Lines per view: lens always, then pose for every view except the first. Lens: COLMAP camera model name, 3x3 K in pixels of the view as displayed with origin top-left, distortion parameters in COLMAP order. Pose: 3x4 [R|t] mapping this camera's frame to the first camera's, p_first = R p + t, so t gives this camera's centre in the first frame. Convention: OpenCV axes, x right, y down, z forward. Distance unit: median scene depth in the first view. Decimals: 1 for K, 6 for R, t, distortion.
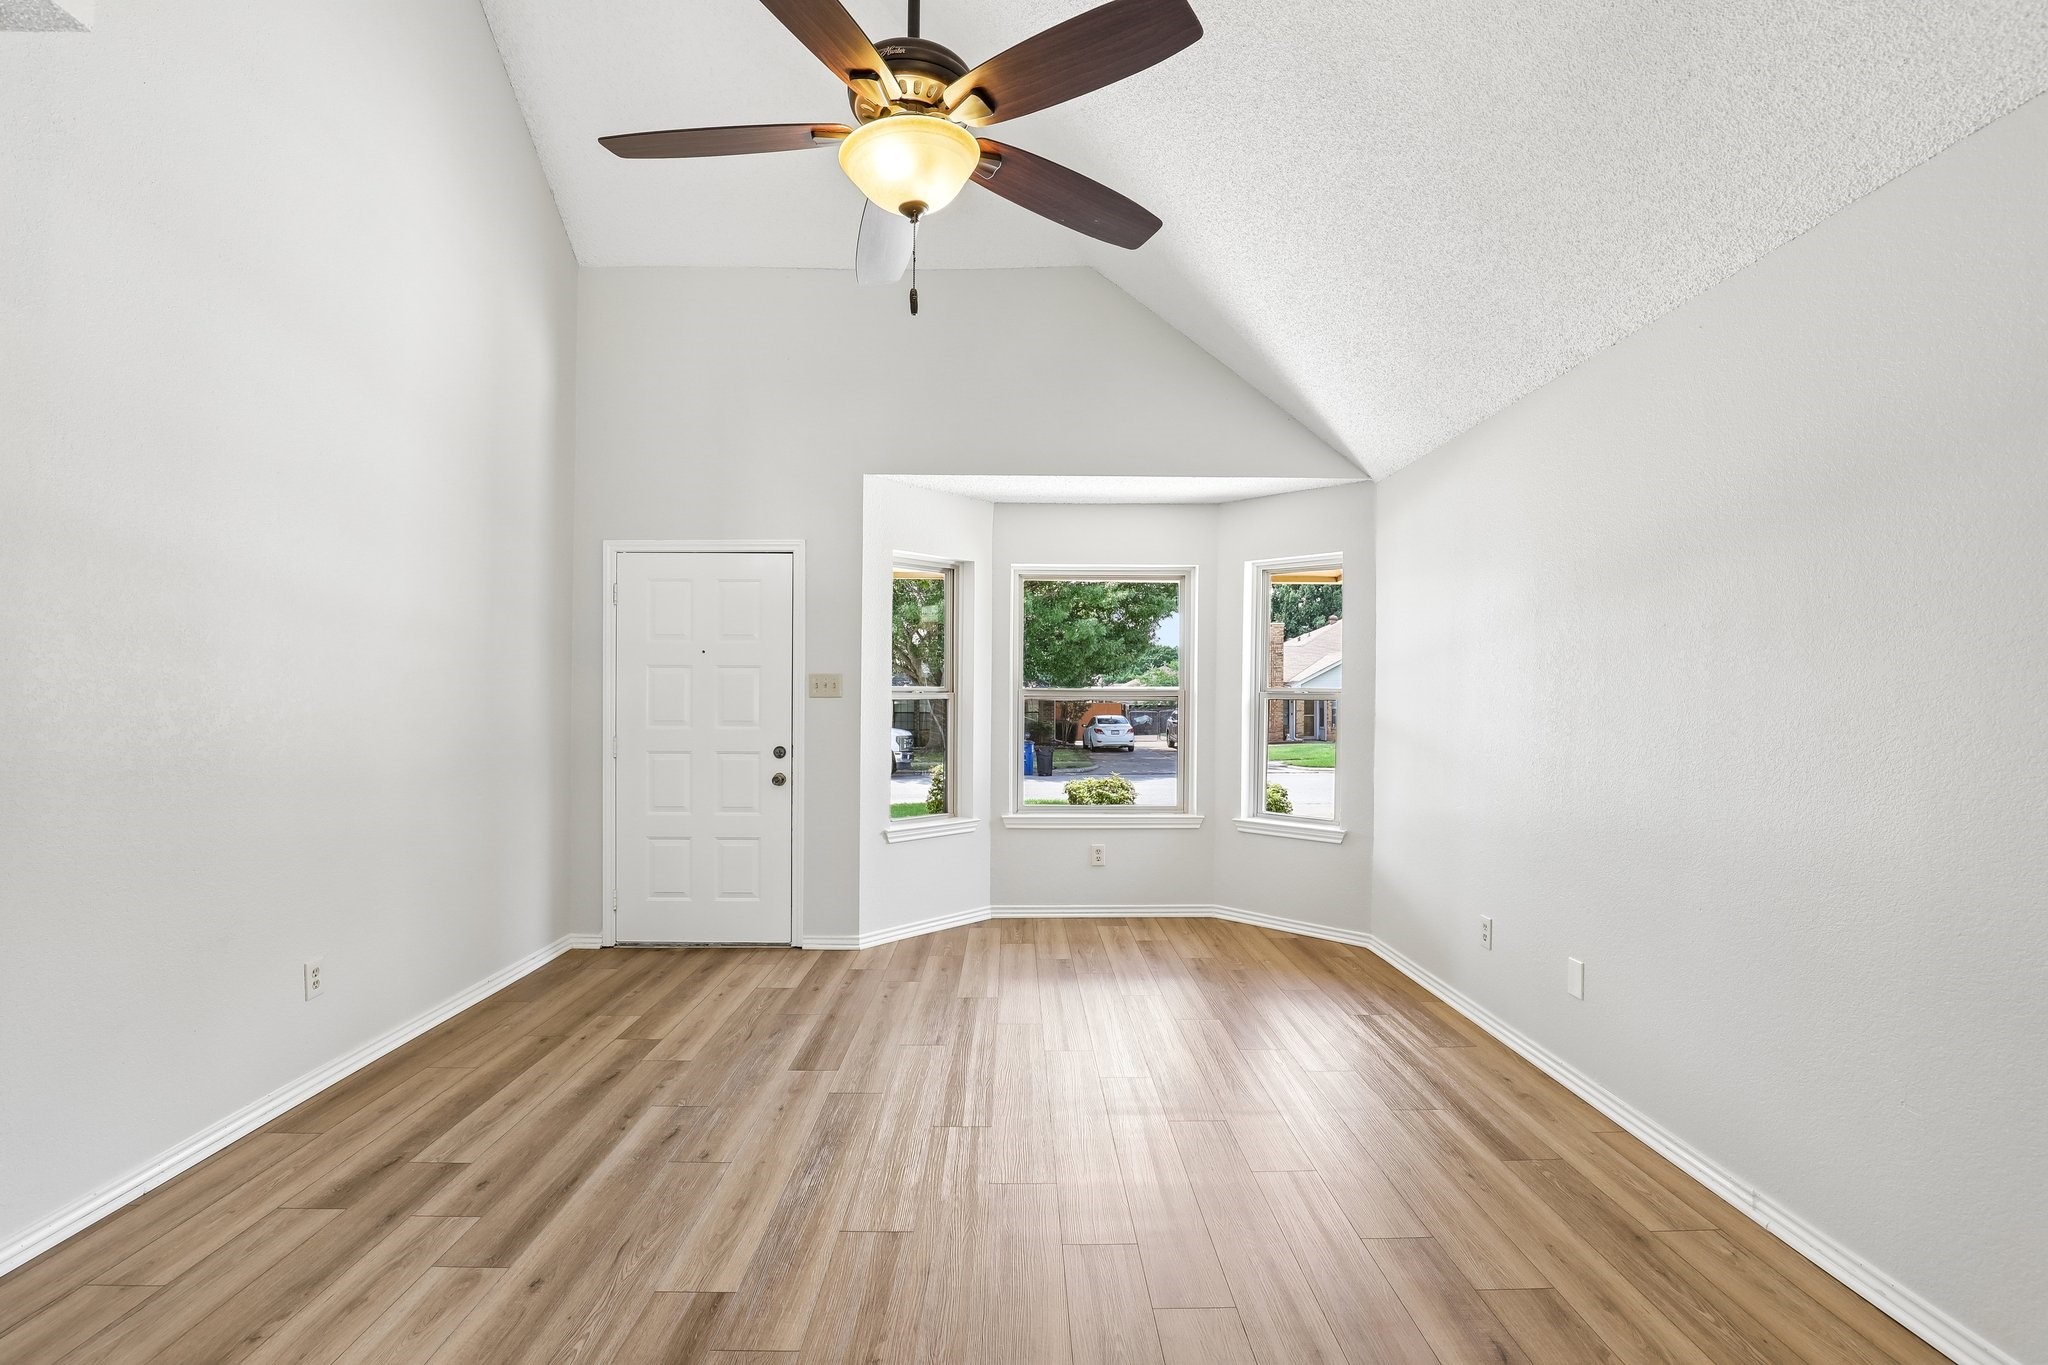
lens RADIAL K [[942.1, 0, 1030.5], [0, 942.1, 695.5], [0, 0, 1]] dist [-0.040236, 0.009088]
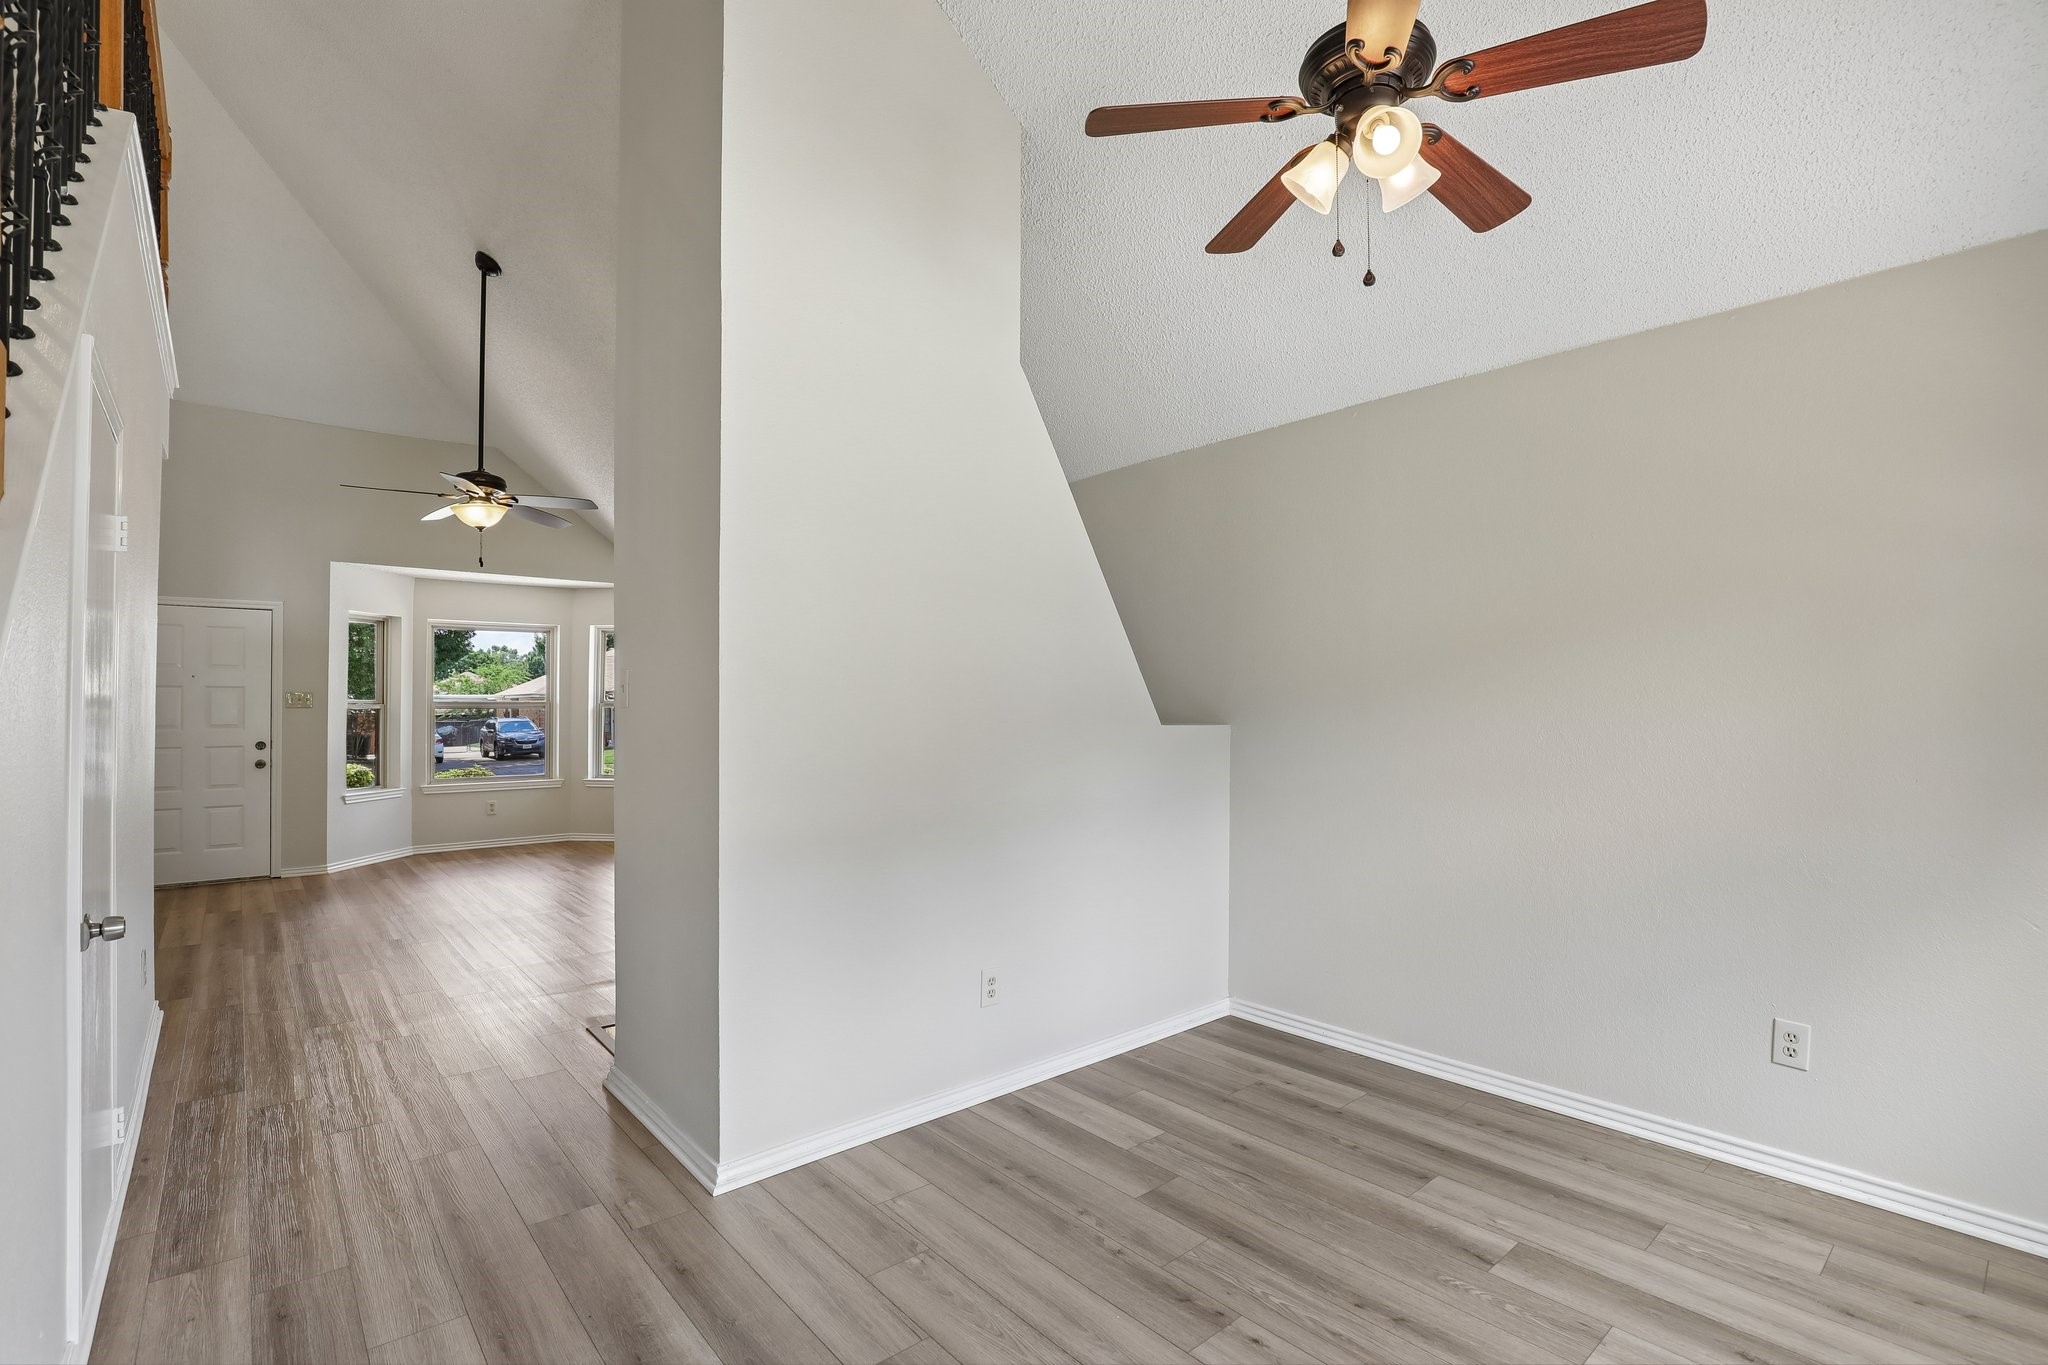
lens RADIAL K [[942.1, 0, 1030.5], [0, 942.1, 695.5], [0, 0, 1]] dist [-0.040236, 0.009088]
pose [[0.770704, 0.001267, 0.637192, -0.232650], [0.003703, 0.999972, -0.006467, -0.004017], [-0.637183, 0.007344, 0.770678, -0.797722]]
